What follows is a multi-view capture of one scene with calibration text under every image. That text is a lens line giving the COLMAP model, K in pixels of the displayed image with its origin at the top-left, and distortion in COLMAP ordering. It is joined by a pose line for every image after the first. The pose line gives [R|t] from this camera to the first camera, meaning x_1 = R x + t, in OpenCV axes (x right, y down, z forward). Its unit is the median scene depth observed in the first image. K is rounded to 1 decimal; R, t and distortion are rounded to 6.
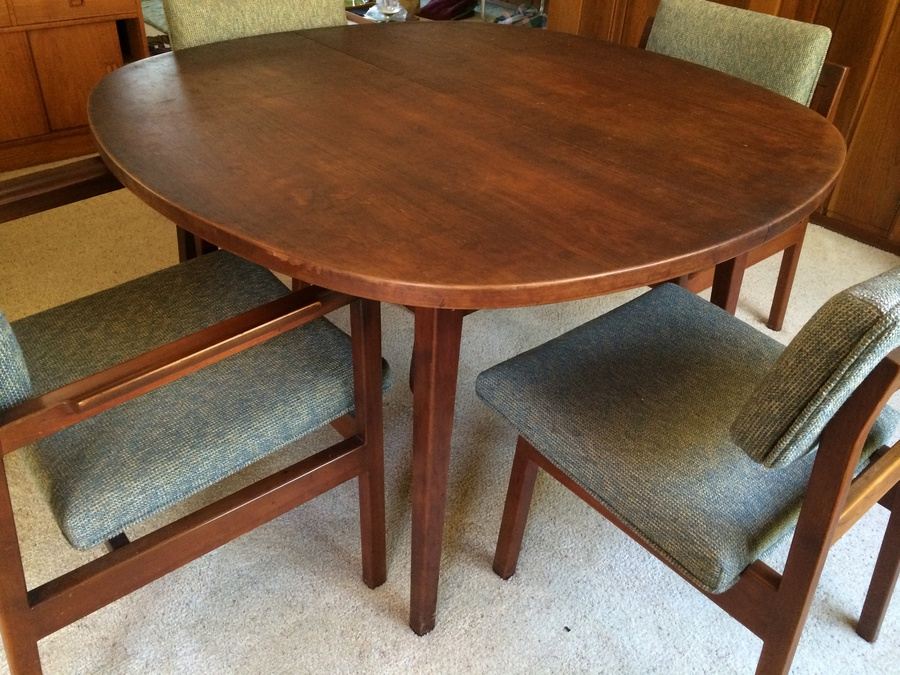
lens RADIAL K [[764.3, 0, 453.2], [0, 764.3, 335.8], [0, 0, 1]] dist [0.084525, -0.112068]
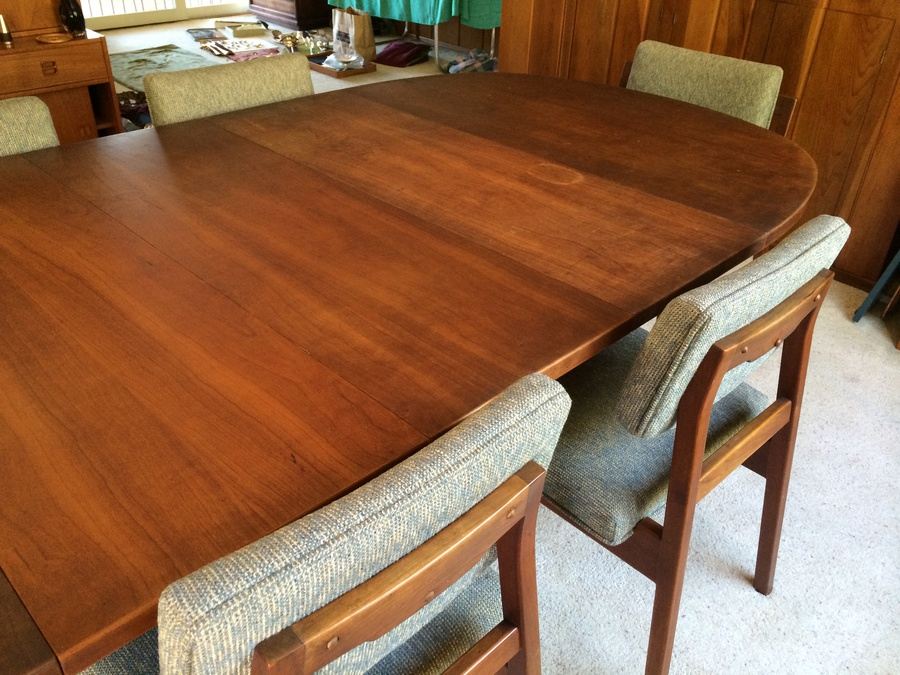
lens RADIAL K [[764.3, 0, 454.4], [0, 764.3, 333.1], [0, 0, 1]] dist [0.084525, -0.112068]
pose [[0.997795, -0.049331, 0.044413, -0.007637], [0.050924, 0.998073, -0.035462, -0.022702], [-0.042578, 0.037646, 0.998384, -0.110391]]
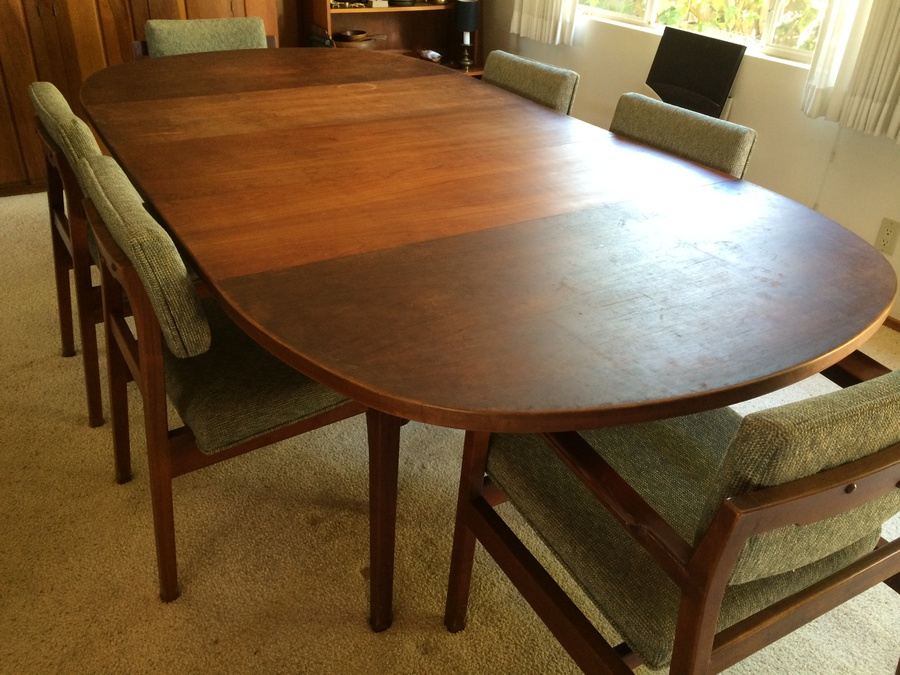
lens RADIAL K [[764.3, 0, 452.7], [0, 764.3, 339.4], [0, 0, 1]] dist [0.084525, -0.112068]
pose [[0.174356, -0.534075, 0.827263, -1.550139], [0.530908, 0.758546, 0.377816, -0.409603], [-0.829299, 0.373326, 0.415802, 0.316751]]
